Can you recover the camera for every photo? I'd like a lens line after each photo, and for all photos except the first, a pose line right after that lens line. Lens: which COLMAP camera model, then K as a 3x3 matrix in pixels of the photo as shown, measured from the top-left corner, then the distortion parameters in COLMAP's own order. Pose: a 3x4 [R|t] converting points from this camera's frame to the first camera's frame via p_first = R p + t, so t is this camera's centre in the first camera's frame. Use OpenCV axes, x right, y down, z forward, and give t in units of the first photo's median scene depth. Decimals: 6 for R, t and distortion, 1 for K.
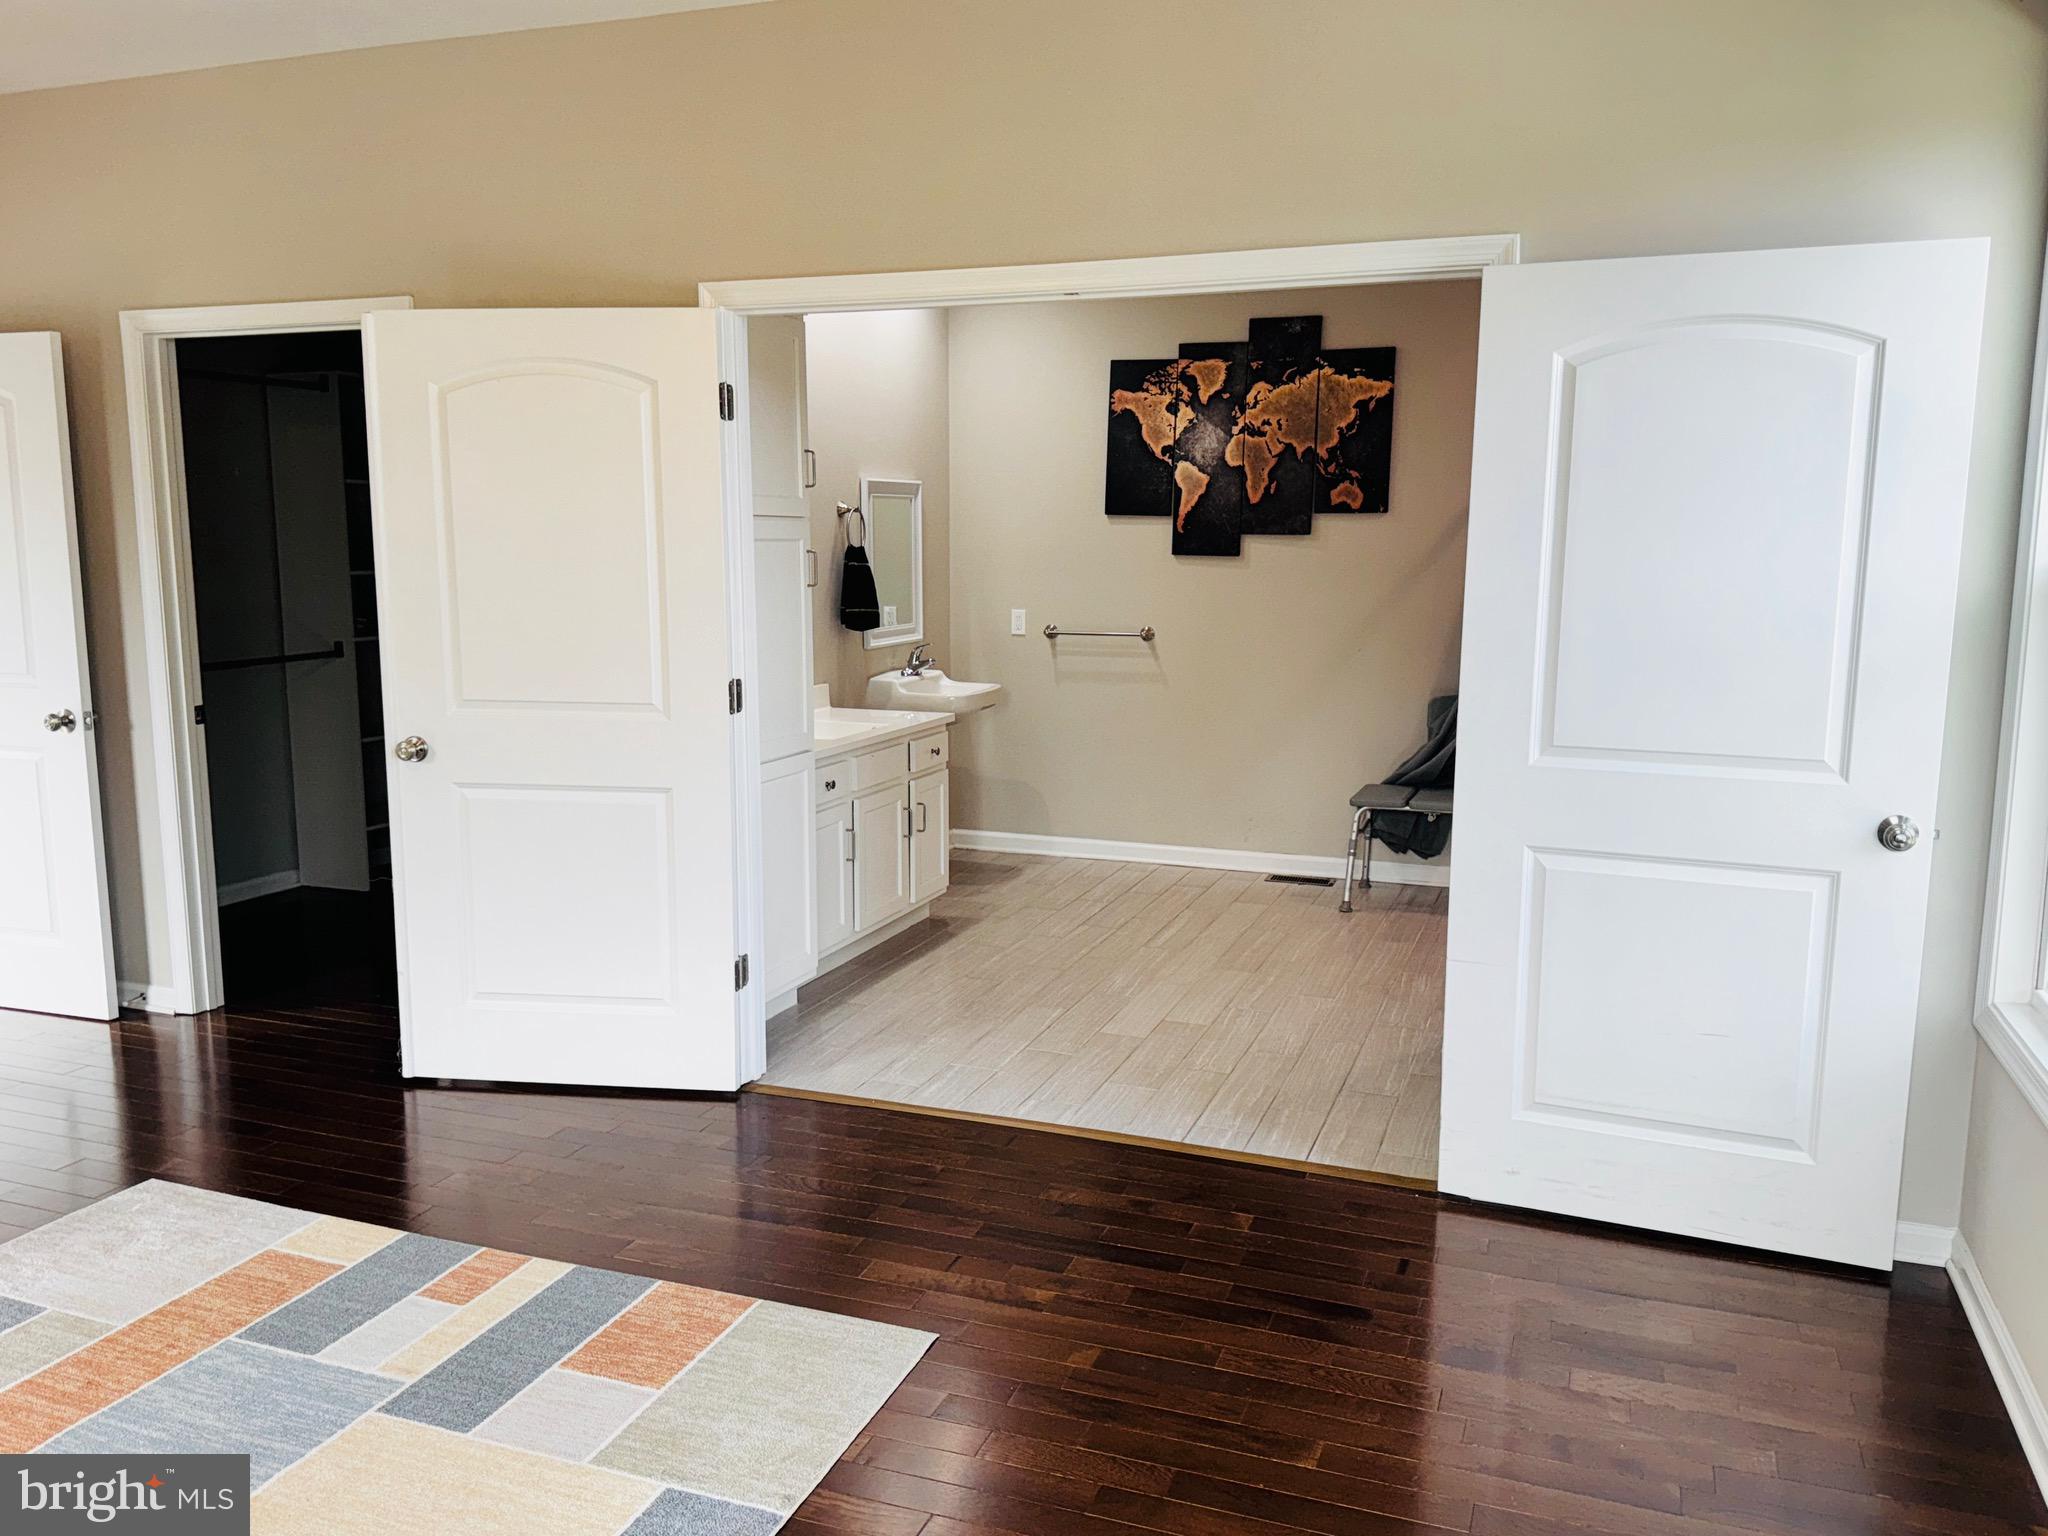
lens RADIAL K [[1537.7, 0, 1024.0], [0, 1537.7, 768.0], [0, 0, 1]] dist [0.148957, -0.000222]
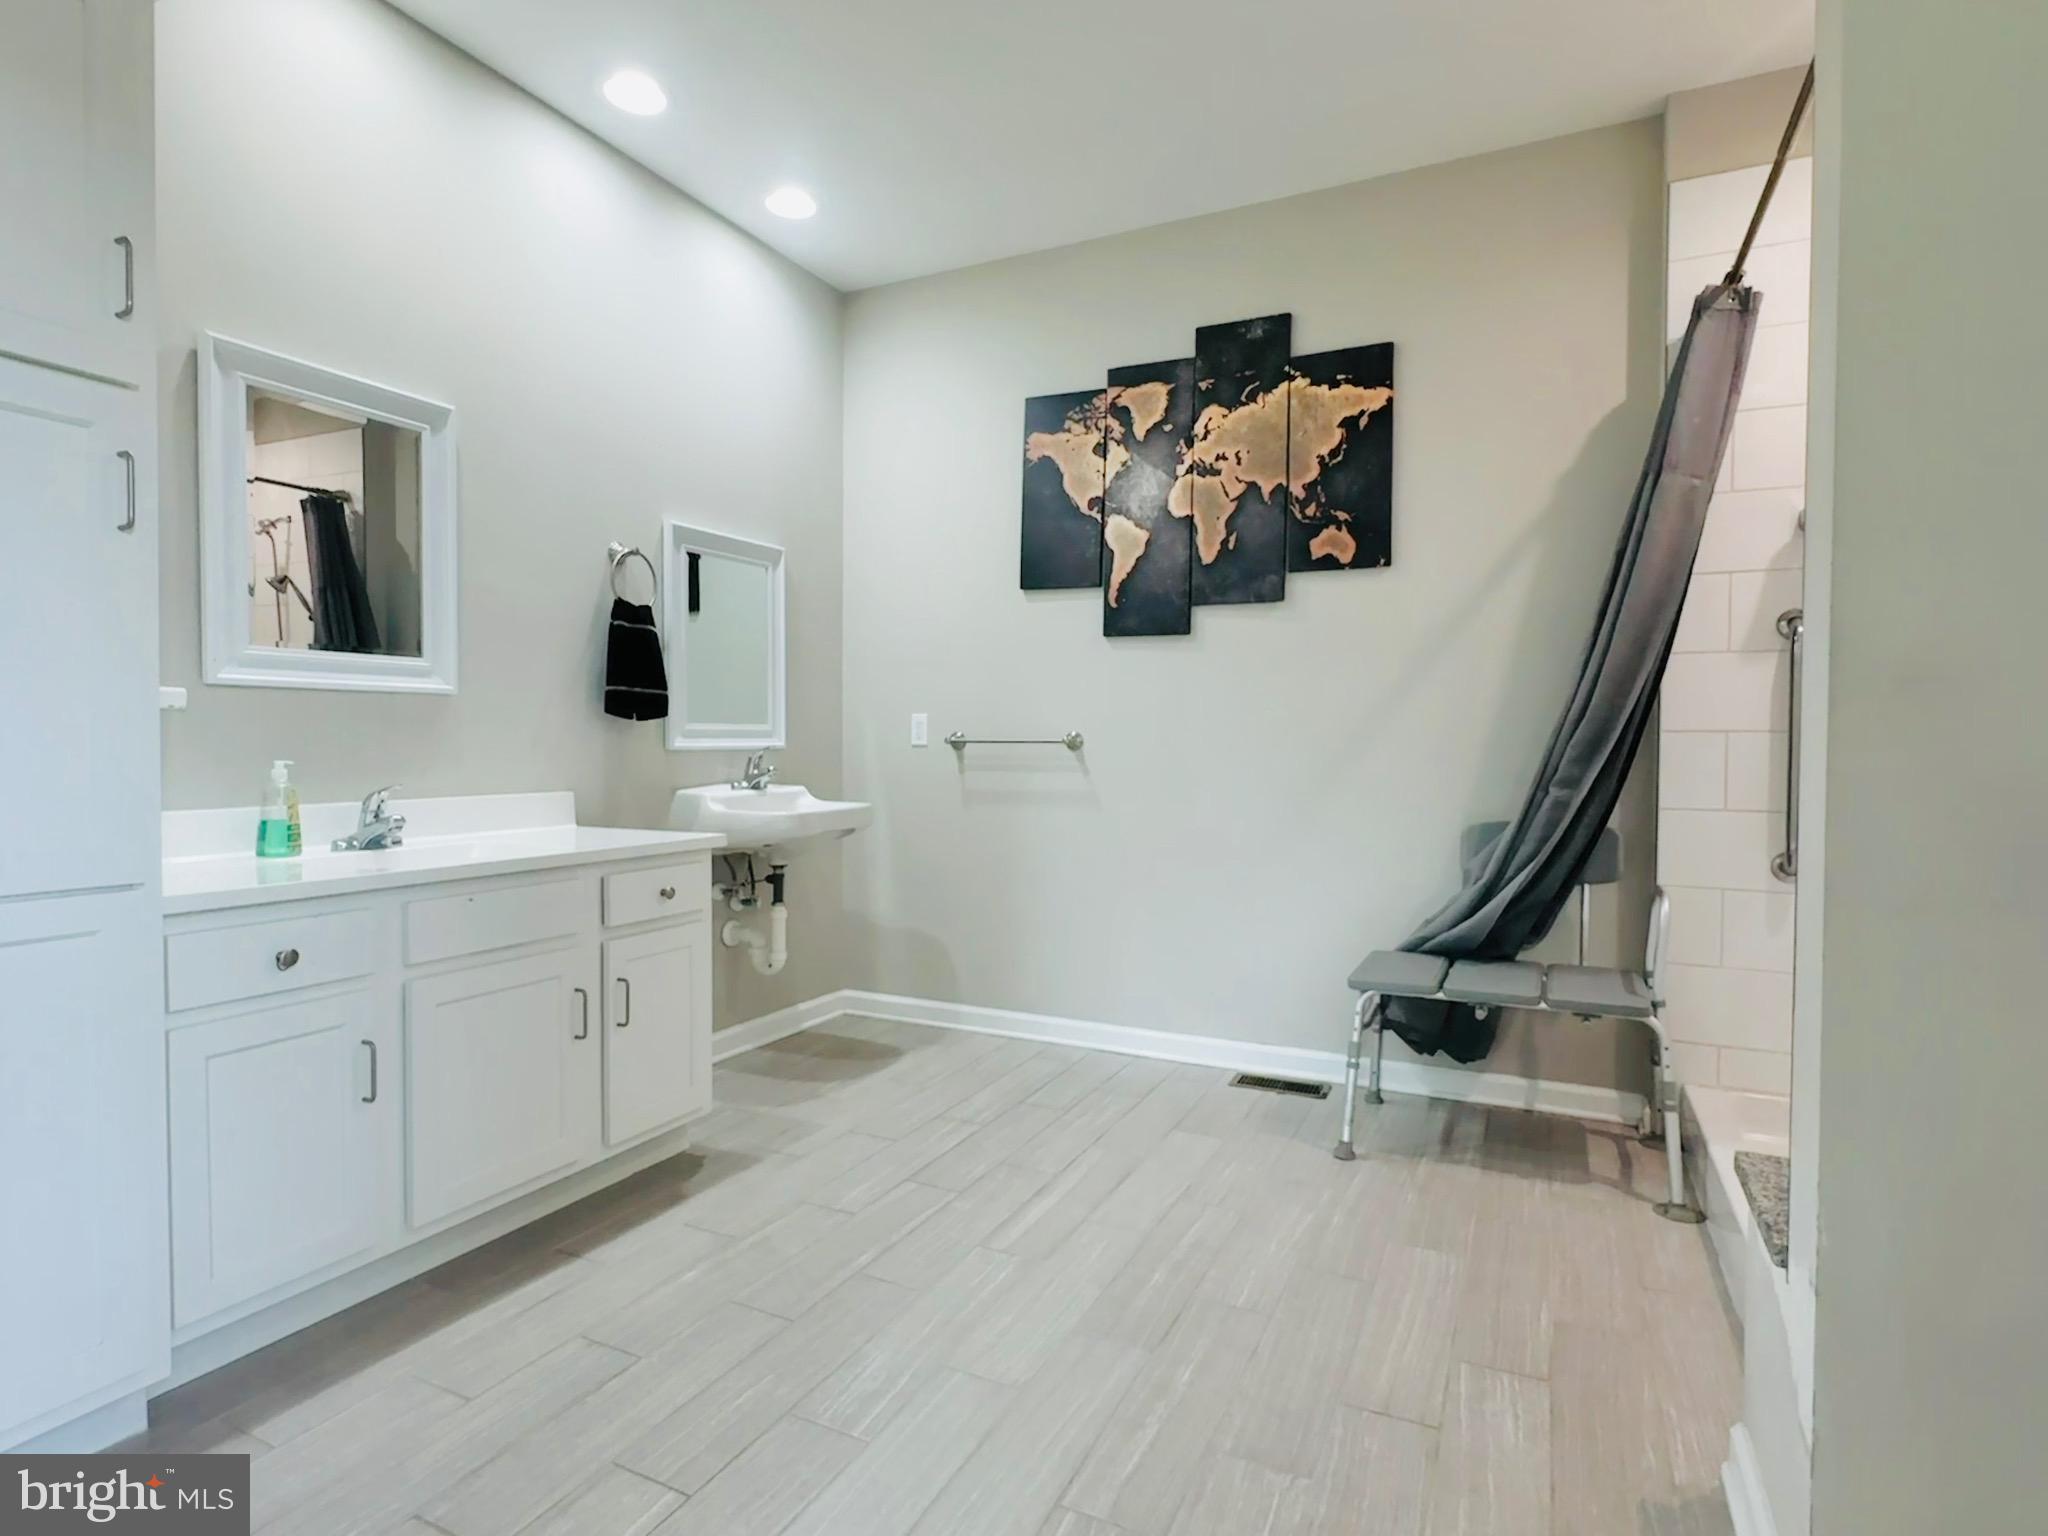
lens RADIAL K [[1036.9, 0, 1024.0], [0, 1036.9, 768.0], [0, 0, 1]] dist [-0.000562, -0.000393]
pose [[0.994808, 0.003310, -0.101717, 0.112196], [-0.016207, 0.991868, -0.126234, -0.008944], [0.100472, 0.127227, 0.986772, 0.513941]]
